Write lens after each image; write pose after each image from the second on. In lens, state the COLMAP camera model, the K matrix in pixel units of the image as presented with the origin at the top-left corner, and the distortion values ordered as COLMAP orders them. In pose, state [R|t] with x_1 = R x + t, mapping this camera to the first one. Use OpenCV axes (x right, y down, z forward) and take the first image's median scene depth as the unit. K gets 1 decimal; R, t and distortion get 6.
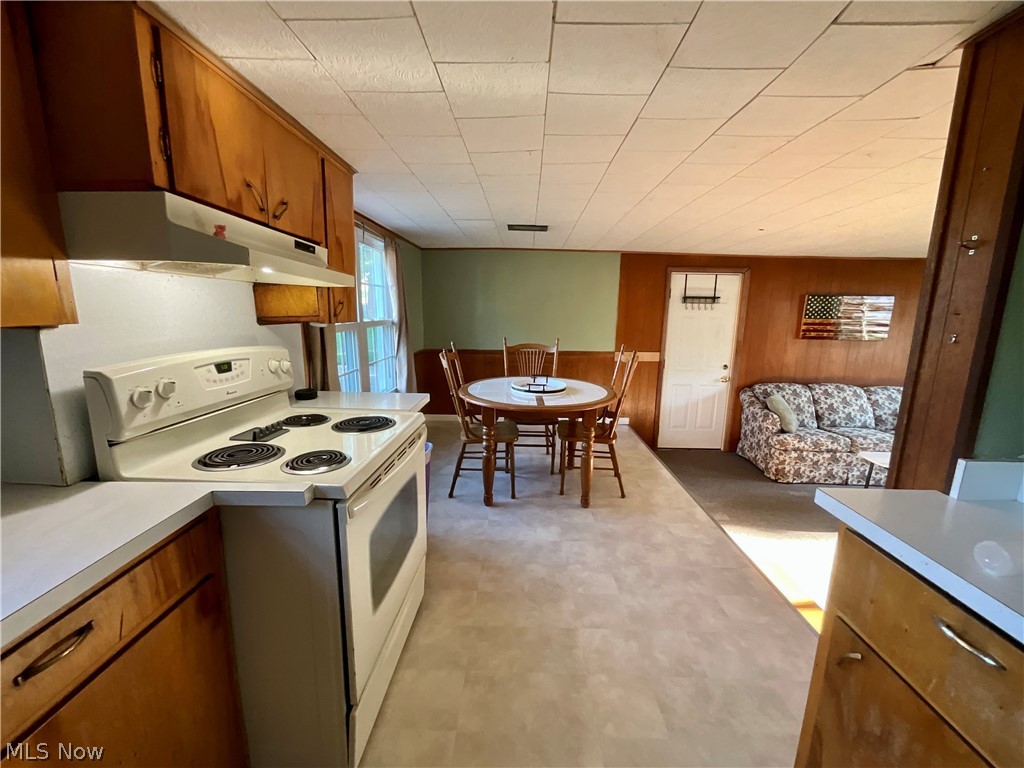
lens RADIAL K [[412.5, 0, 514.3], [0, 412.5, 385.4], [0, 0, 1]] dist [-0.000395, 0.000002]
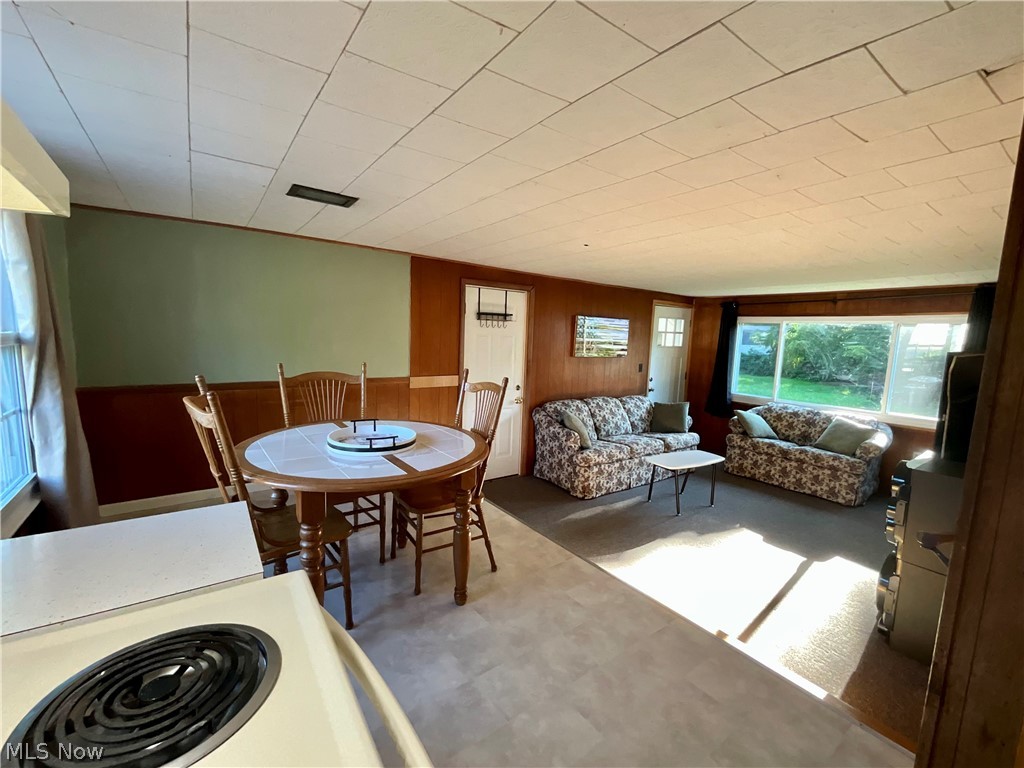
lens RADIAL K [[440.0, 0, 509.9], [0, 440.0, 385.3], [0, 0, 1]] dist [0.002099, -0.000095]
pose [[0.798054, -0.056889, 0.599894, -0.132776], [0.086340, 0.996057, -0.020402, -0.035799], [-0.596368, 0.068077, 0.799819, 0.230627]]
